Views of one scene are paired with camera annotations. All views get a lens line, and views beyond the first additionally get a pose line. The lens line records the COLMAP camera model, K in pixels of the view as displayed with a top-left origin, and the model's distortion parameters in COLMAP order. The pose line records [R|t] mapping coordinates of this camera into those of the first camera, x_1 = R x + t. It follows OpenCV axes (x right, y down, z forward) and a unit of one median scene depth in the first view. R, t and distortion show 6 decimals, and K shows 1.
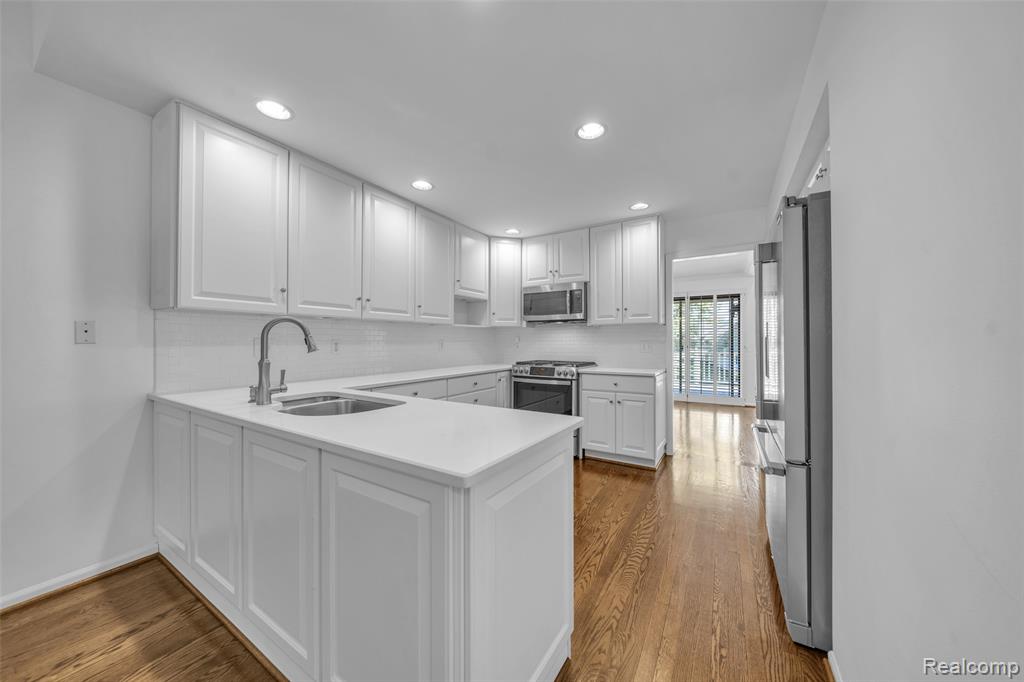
lens RADIAL K [[348.2, 0, 515.1], [0, 348.2, 341.2], [0, 0, 1]] dist [-0.000368, 0.000065]
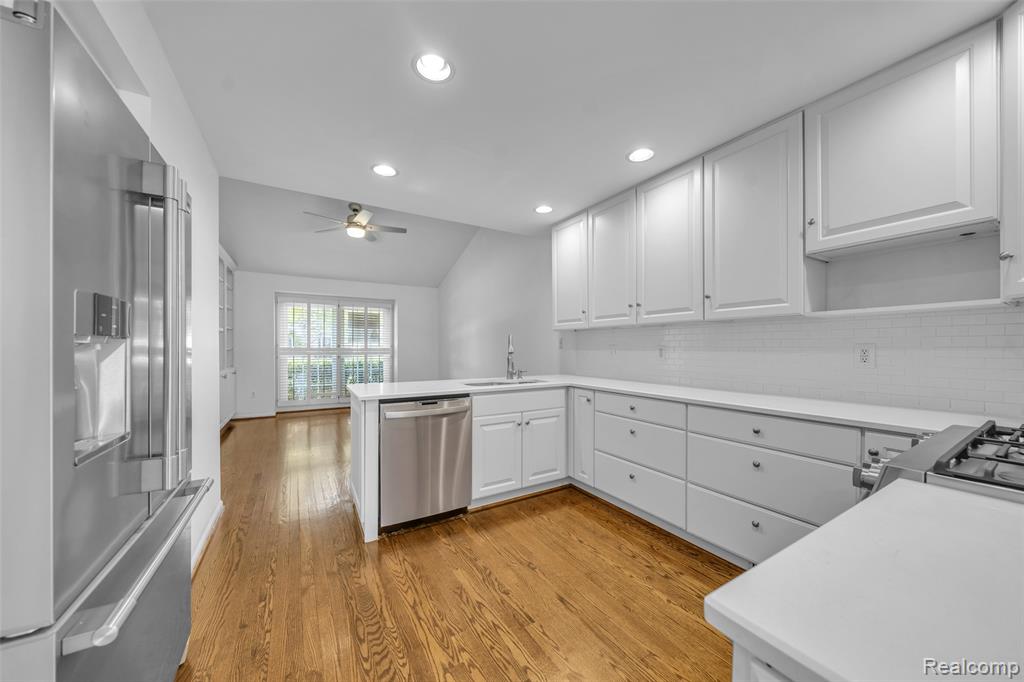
lens RADIAL K [[356.1, 0, 504.0], [0, 356.1, 345.1], [0, 0, 1]] dist [0.008589, 0.000019]
pose [[-0.473640, -0.003575, -0.880711, 0.609446], [-0.000874, 0.999993, -0.003589, -0.001308], [0.880718, -0.000930, -0.473640, 1.089193]]
